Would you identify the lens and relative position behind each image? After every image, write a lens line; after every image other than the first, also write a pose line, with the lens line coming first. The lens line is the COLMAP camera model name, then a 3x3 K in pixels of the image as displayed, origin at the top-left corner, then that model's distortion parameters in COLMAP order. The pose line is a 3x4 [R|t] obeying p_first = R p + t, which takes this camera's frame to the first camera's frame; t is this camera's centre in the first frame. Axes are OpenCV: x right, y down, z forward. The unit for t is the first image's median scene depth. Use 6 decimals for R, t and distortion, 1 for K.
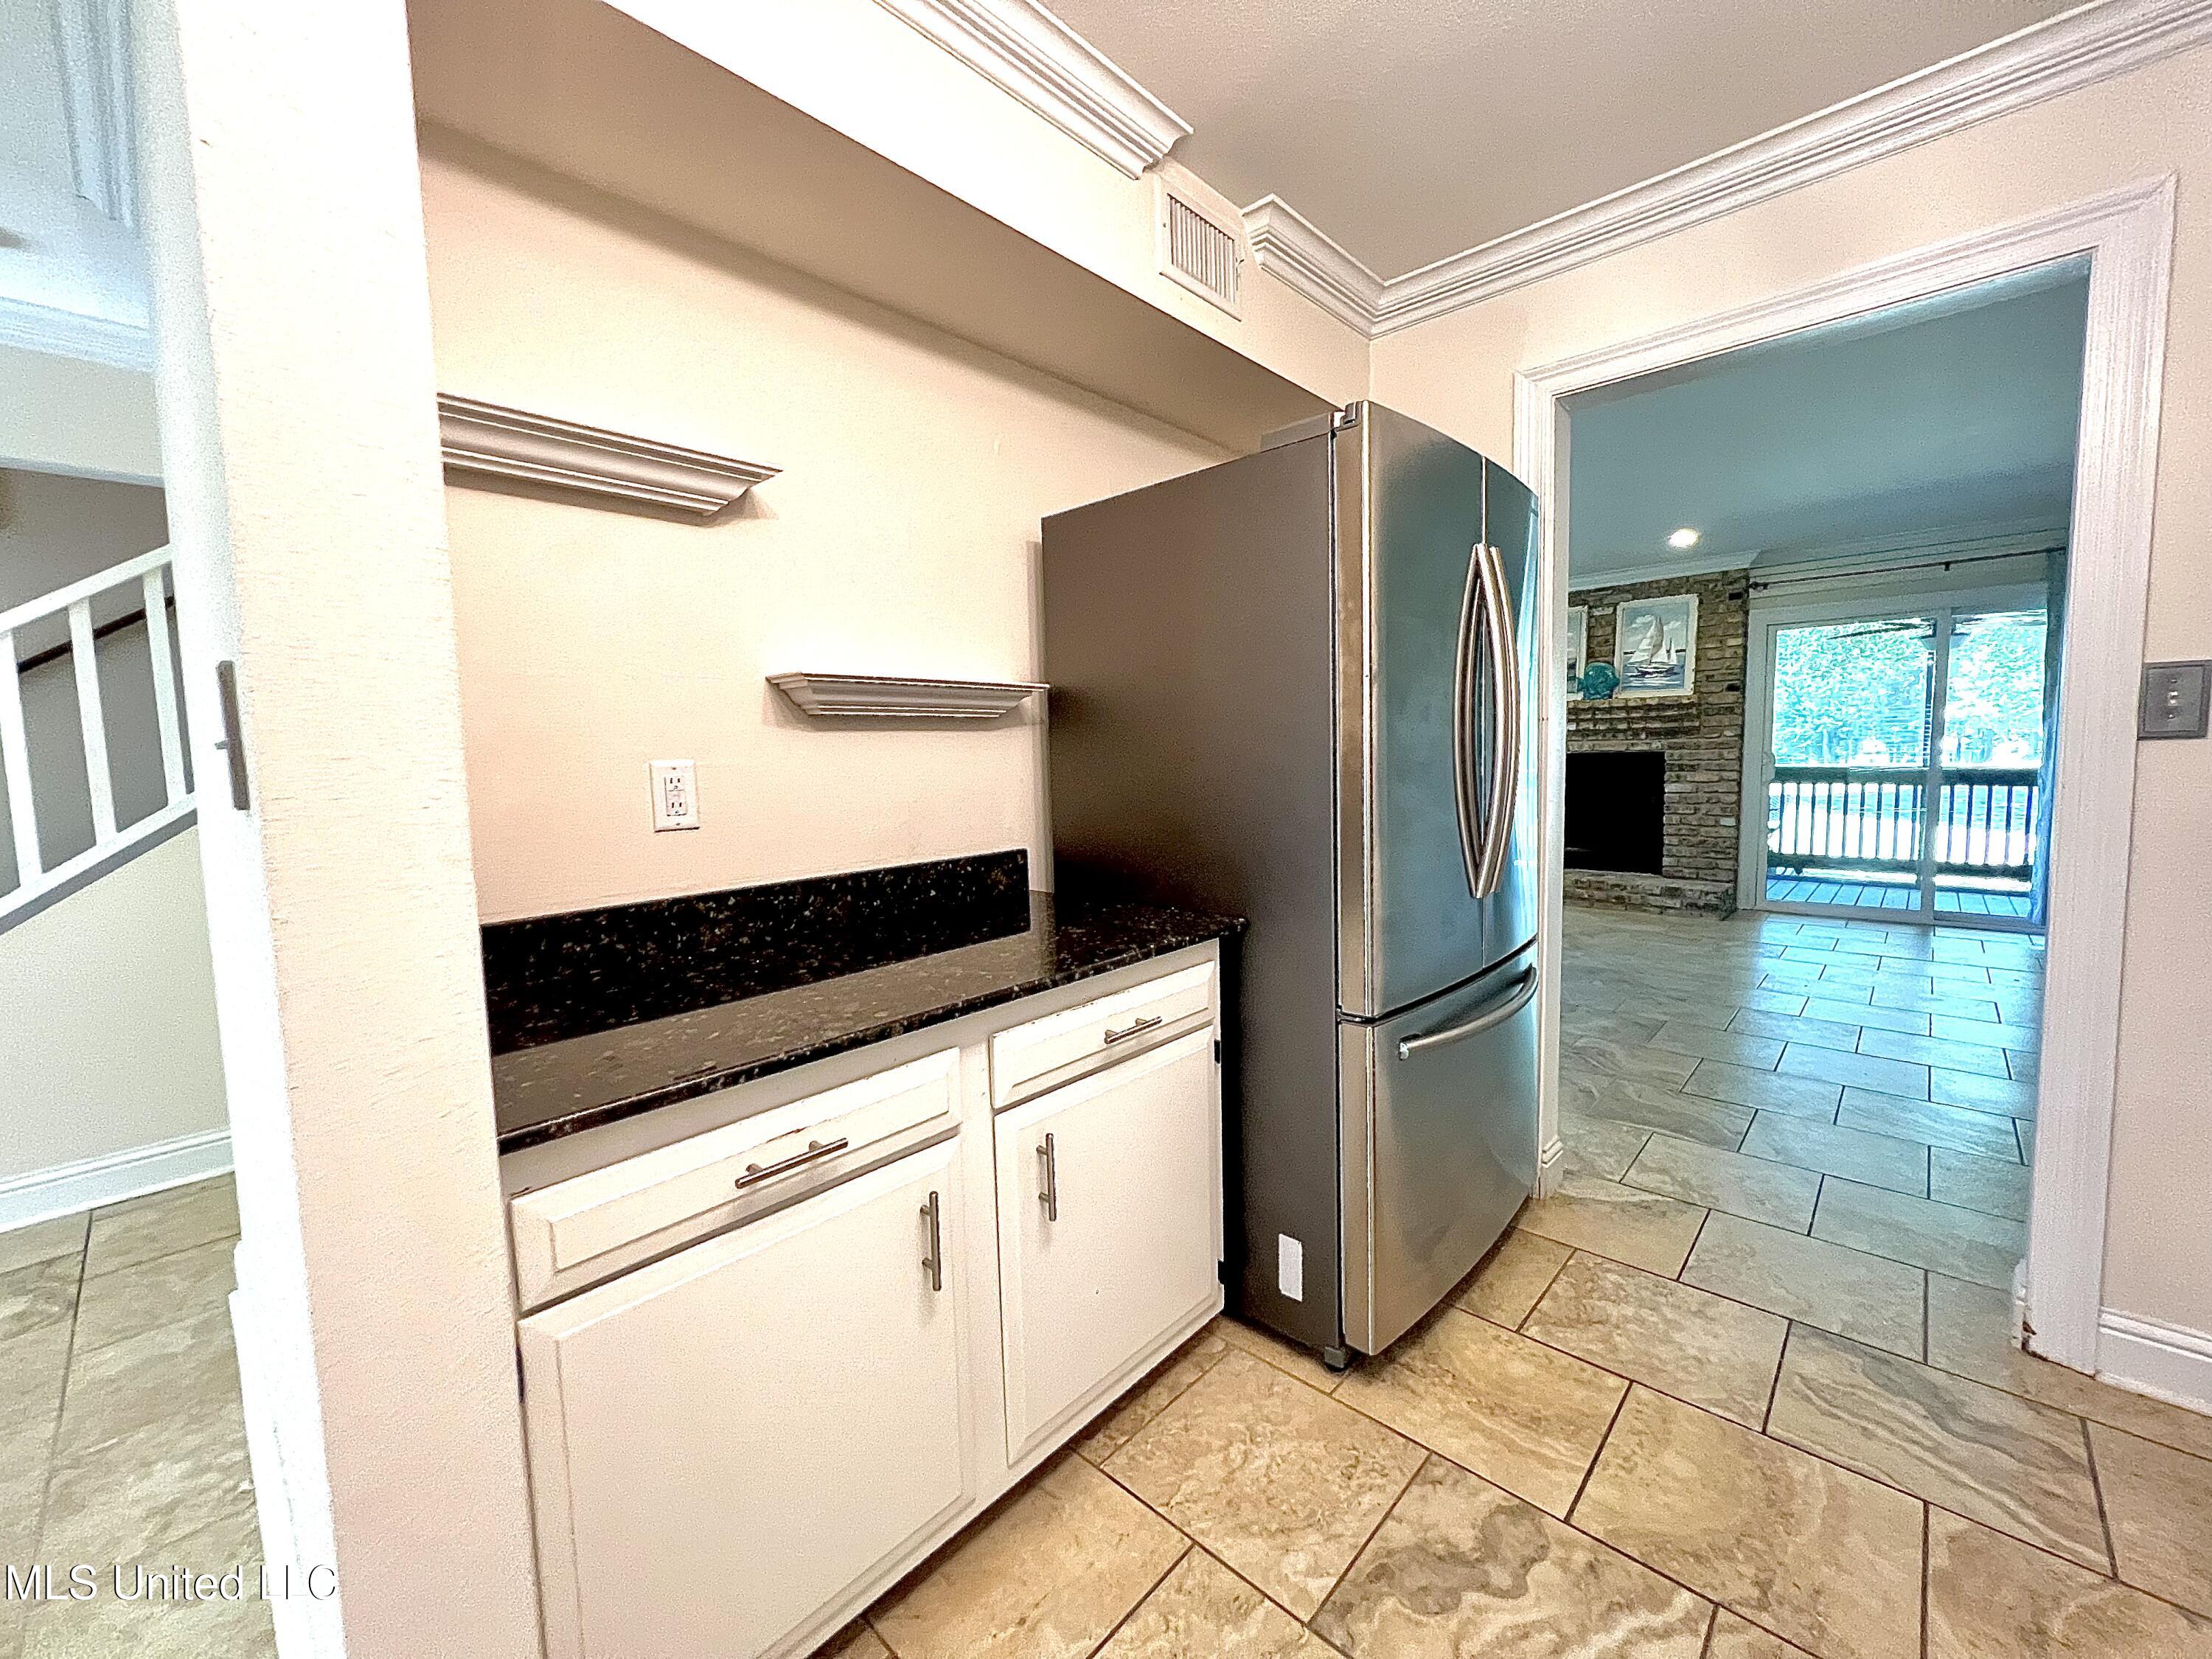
lens RADIAL K [[882.7, 0, 1108.8], [0, 882.7, 828.4], [0, 0, 1]] dist [-0.000974, 0.000329]
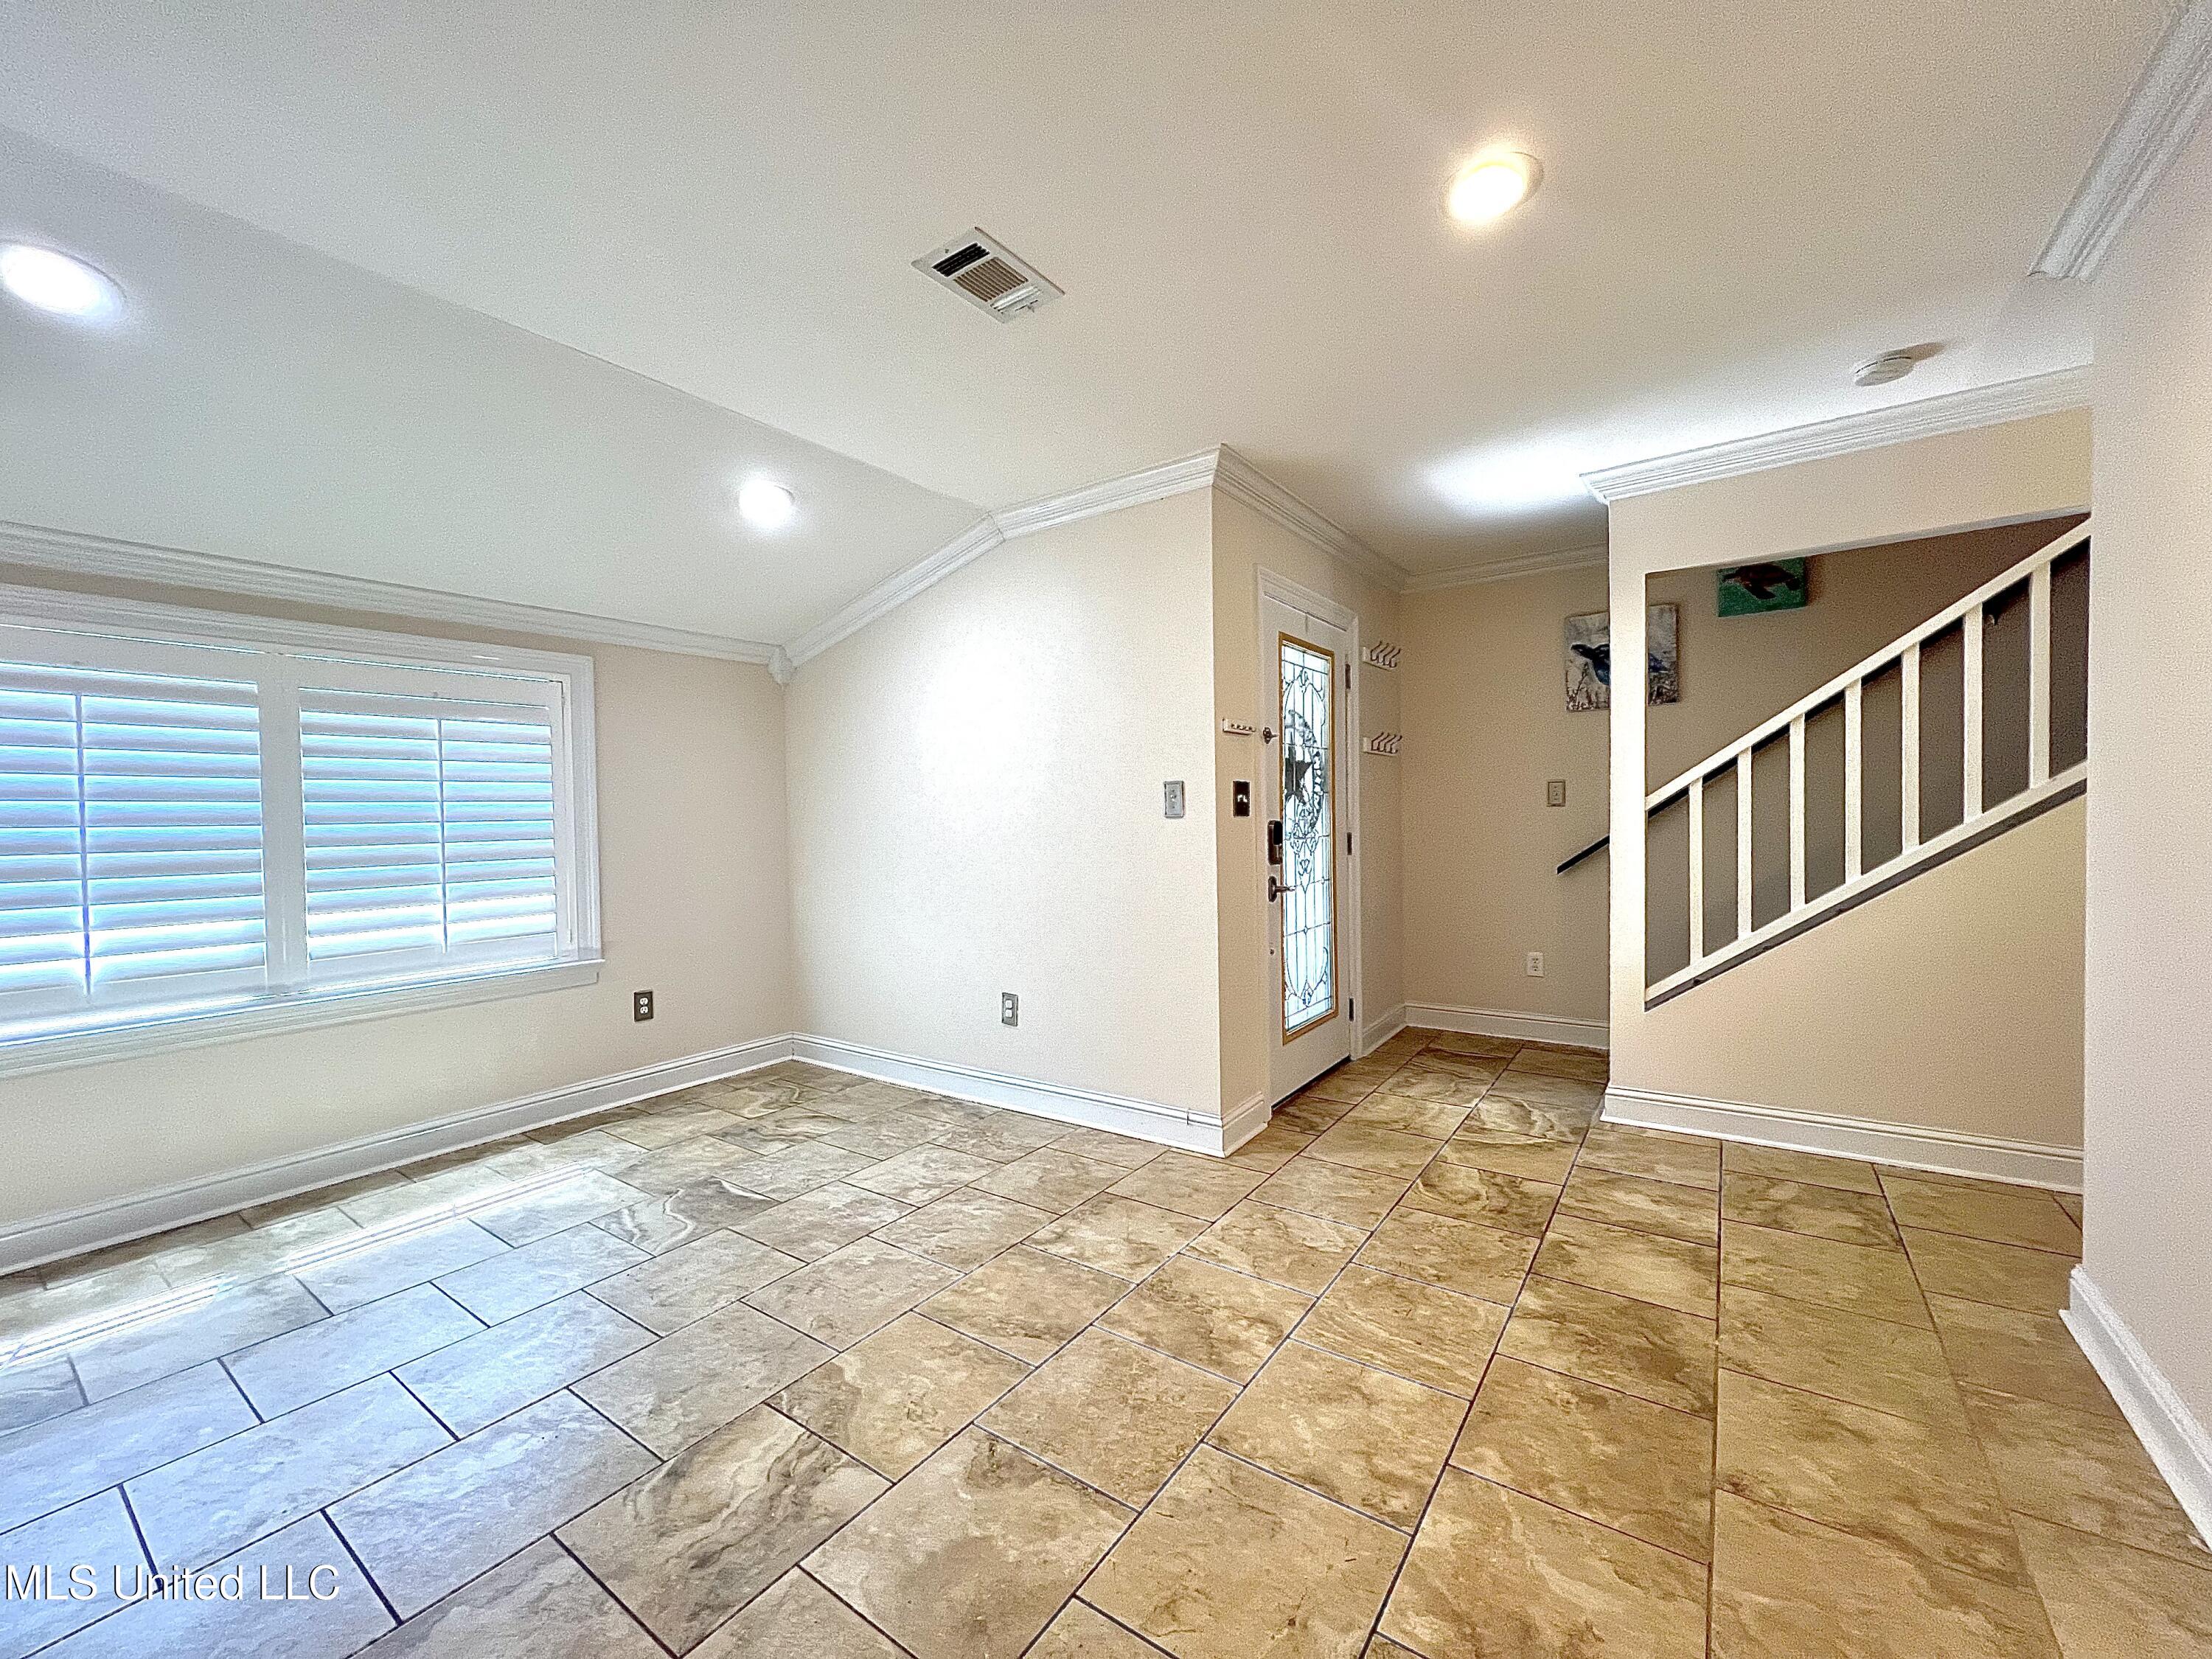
lens RADIAL K [[882.7, 0, 1110.3], [0, 882.7, 835.7], [0, 0, 1]] dist [-0.000974, 0.000329]
pose [[0.142066, 0.040719, -0.989019, -0.166067], [-0.071003, 0.996999, 0.030849, 0.029587], [0.987307, 0.065841, 0.144531, -0.241802]]
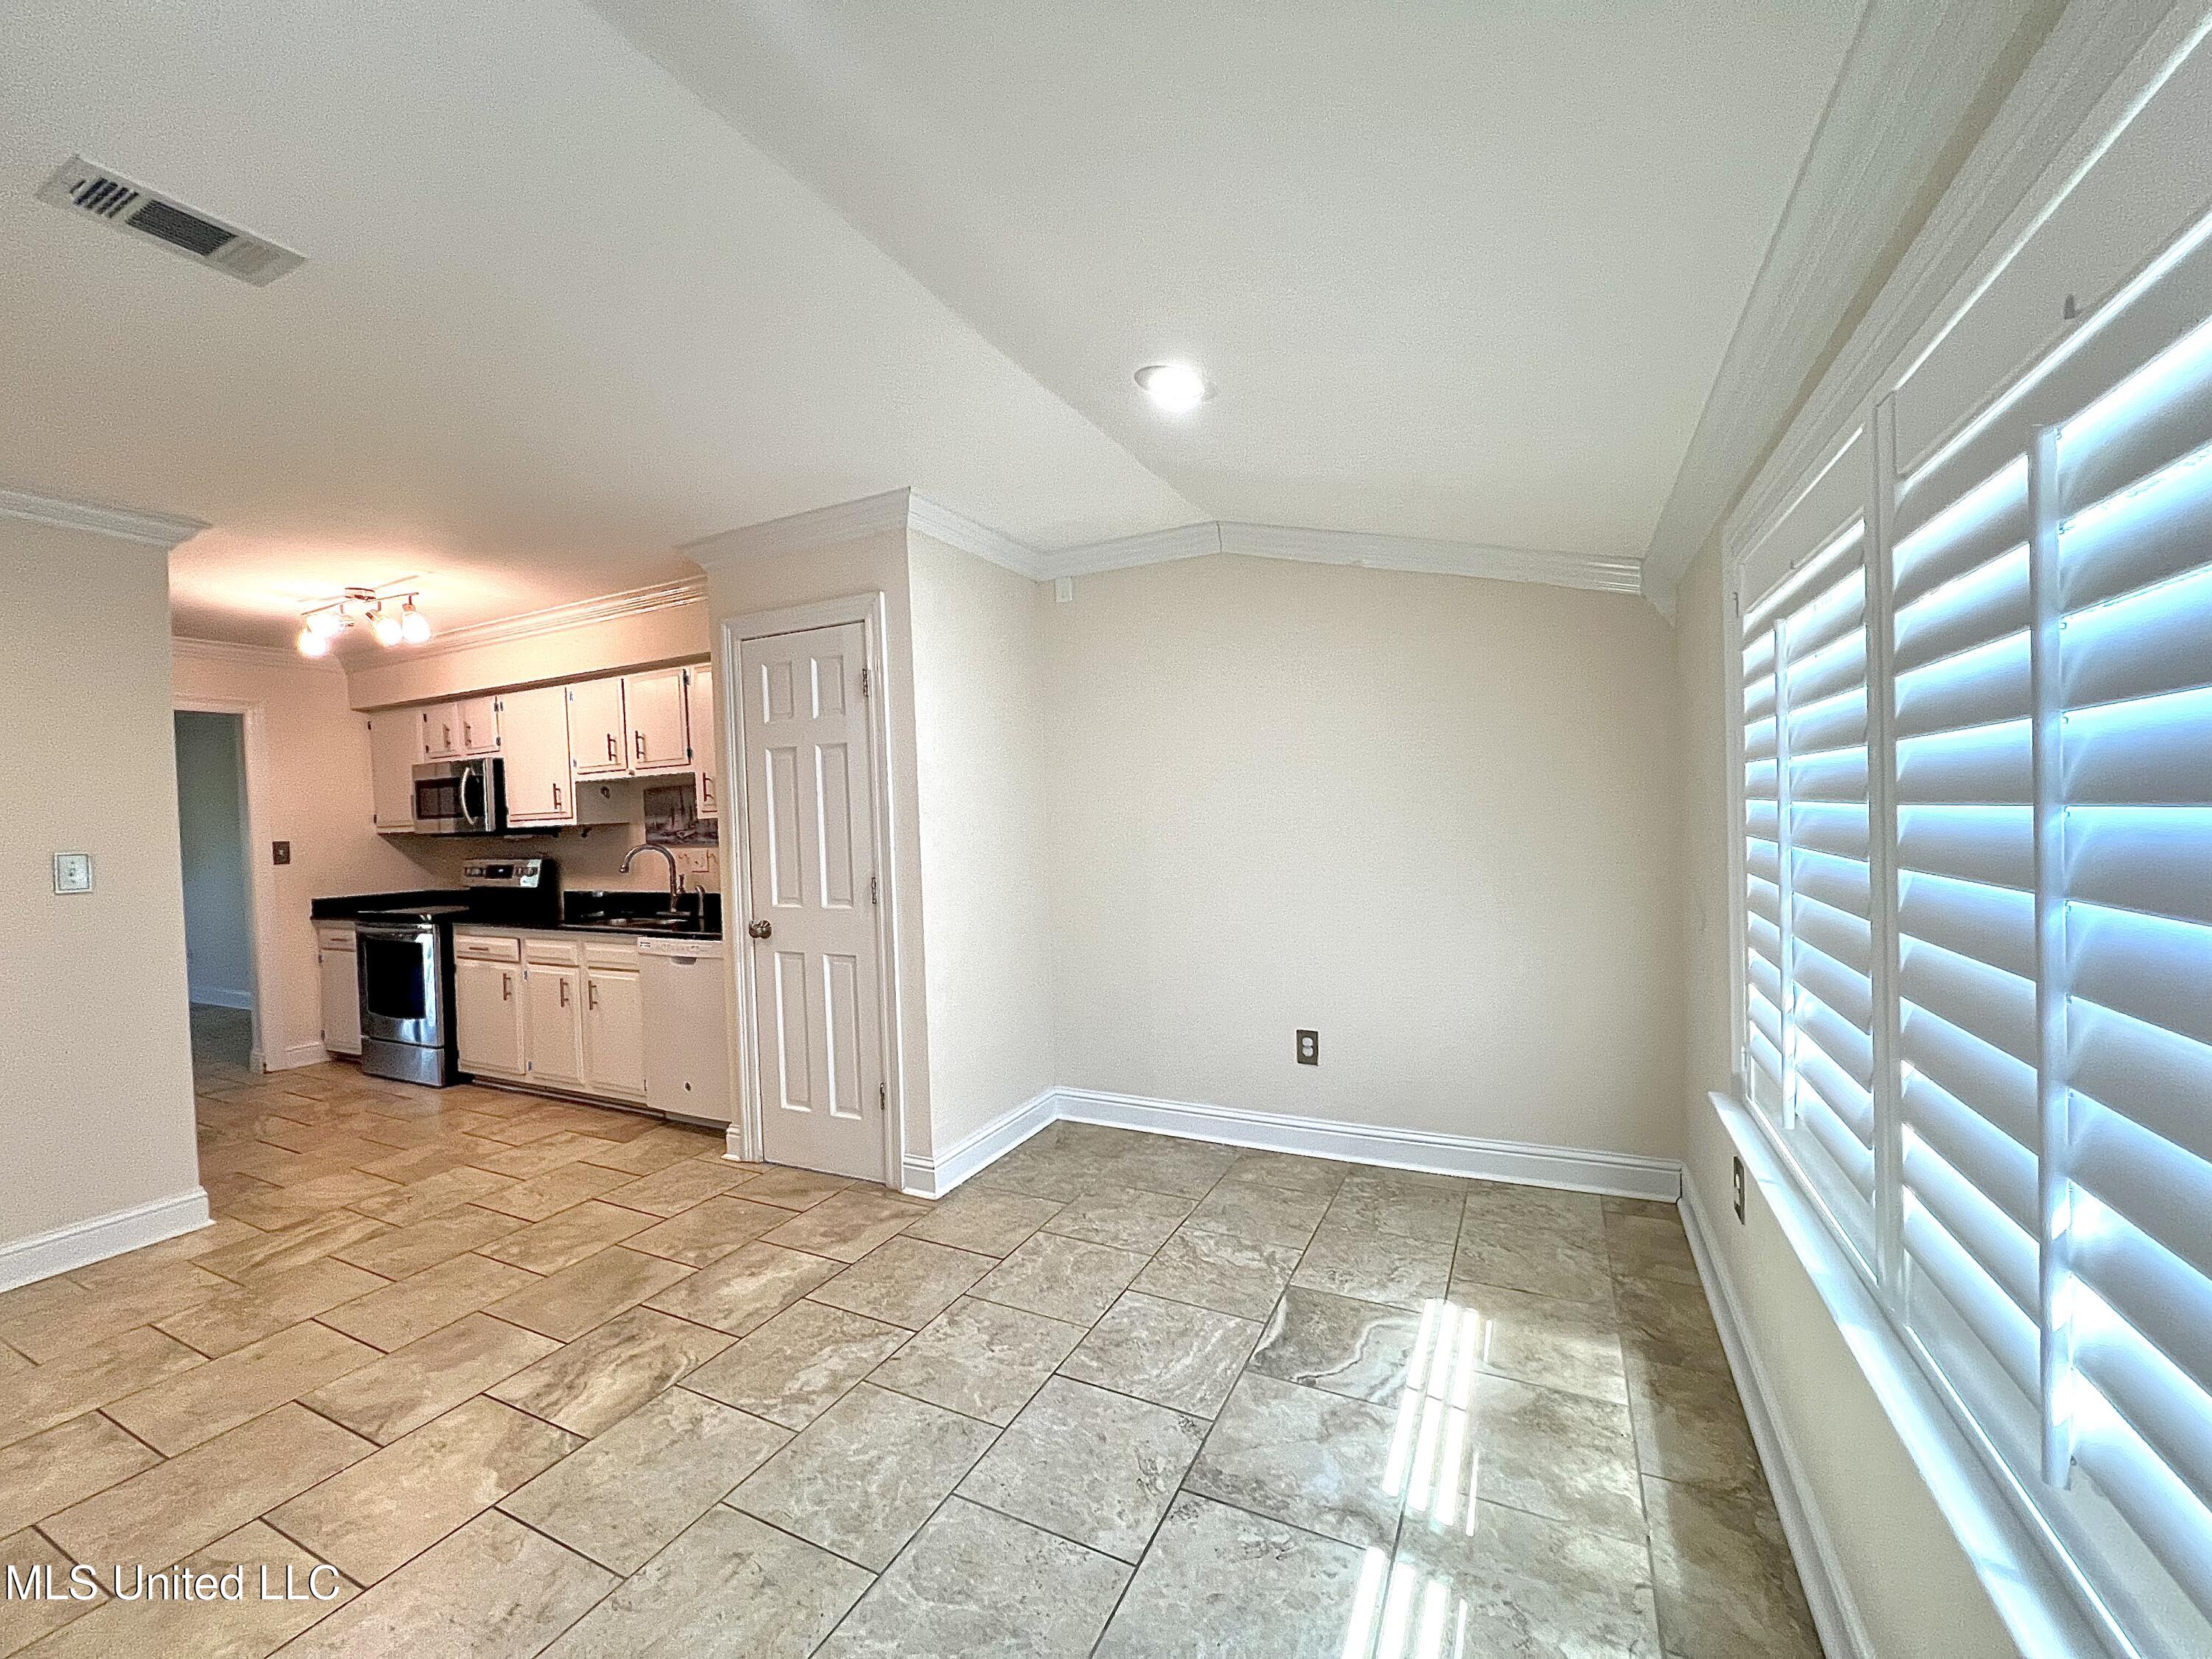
lens RADIAL K [[882.7, 0, 1112.9], [0, 882.7, 829.0], [0, 0, 1]] dist [-0.000974, 0.000329]
pose [[-0.294893, 0.014710, 0.955417, -2.429736], [0.123347, 0.992102, 0.022797, 0.063187], [-0.947535, 0.124571, -0.294379, -0.826875]]
